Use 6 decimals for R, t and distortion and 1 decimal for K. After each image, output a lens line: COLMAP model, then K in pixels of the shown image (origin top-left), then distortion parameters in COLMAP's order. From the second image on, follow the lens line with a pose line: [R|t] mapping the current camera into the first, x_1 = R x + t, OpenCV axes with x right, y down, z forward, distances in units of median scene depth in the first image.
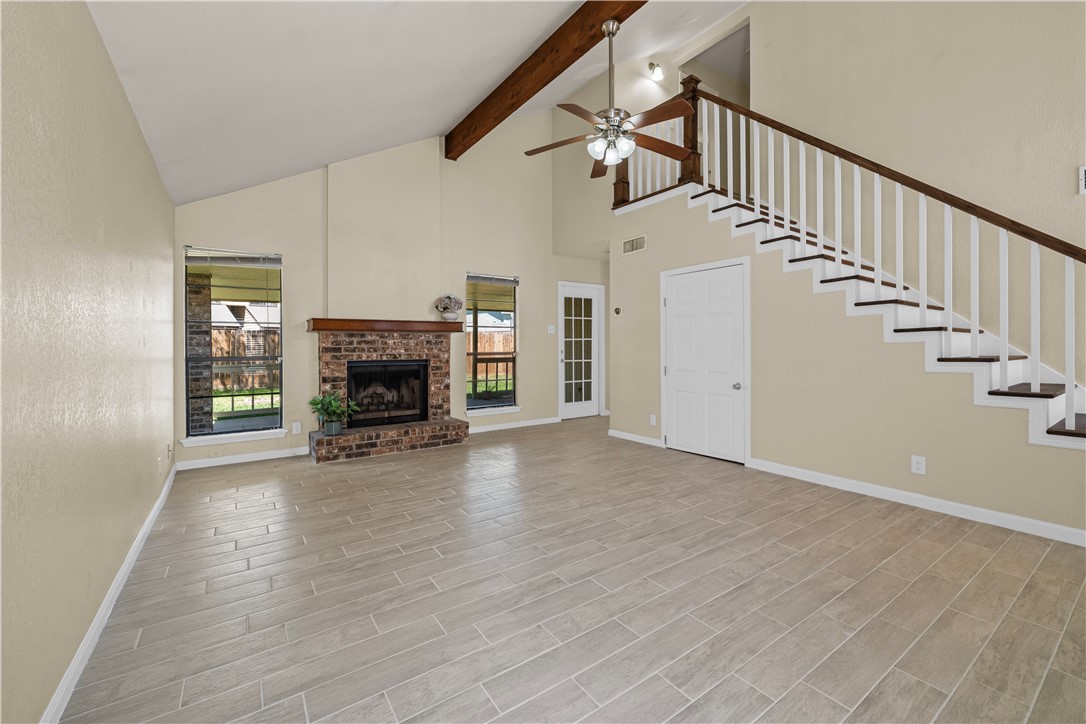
lens RADIAL K [[452.2, 0, 556.1], [0, 452.2, 341.6], [0, 0, 1]] dist [-0.031320, 0.045702]
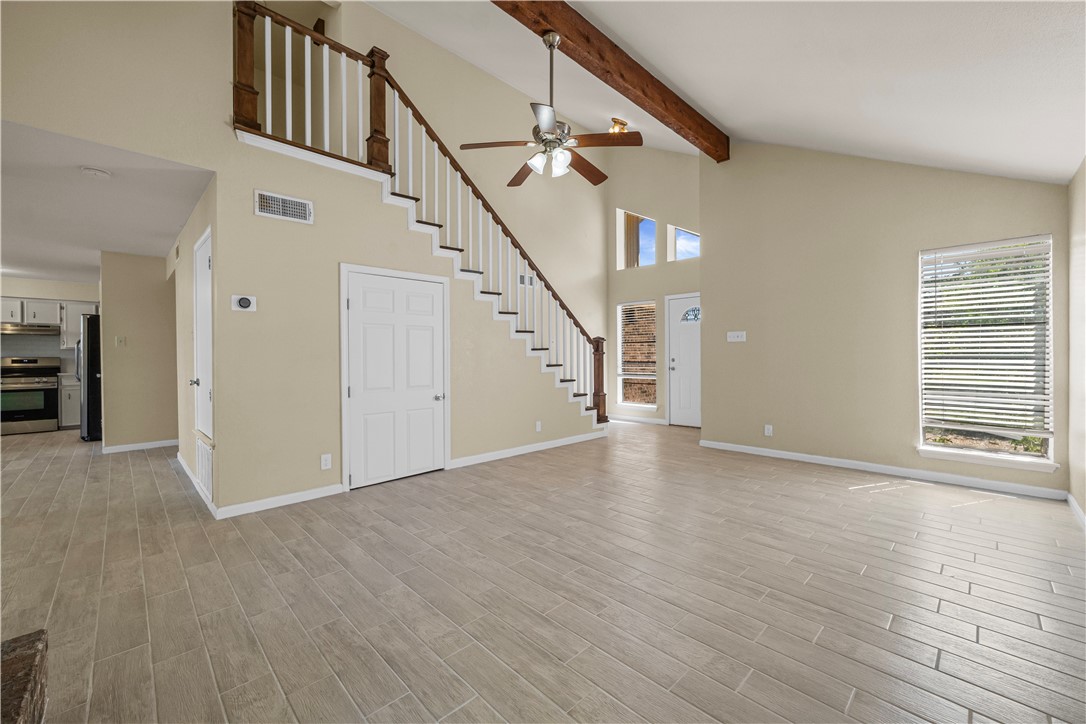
lens RADIAL K [[434.0, 0, 546.1], [0, 434.0, 361.9], [0, 0, 1]] dist [-0.011461, 0.007004]
pose [[-0.155427, -0.005625, 0.987831, -0.552633], [-0.000401, 0.999984, 0.005631, 0.008084], [-0.987847, 0.000479, -0.155426, 0.781528]]
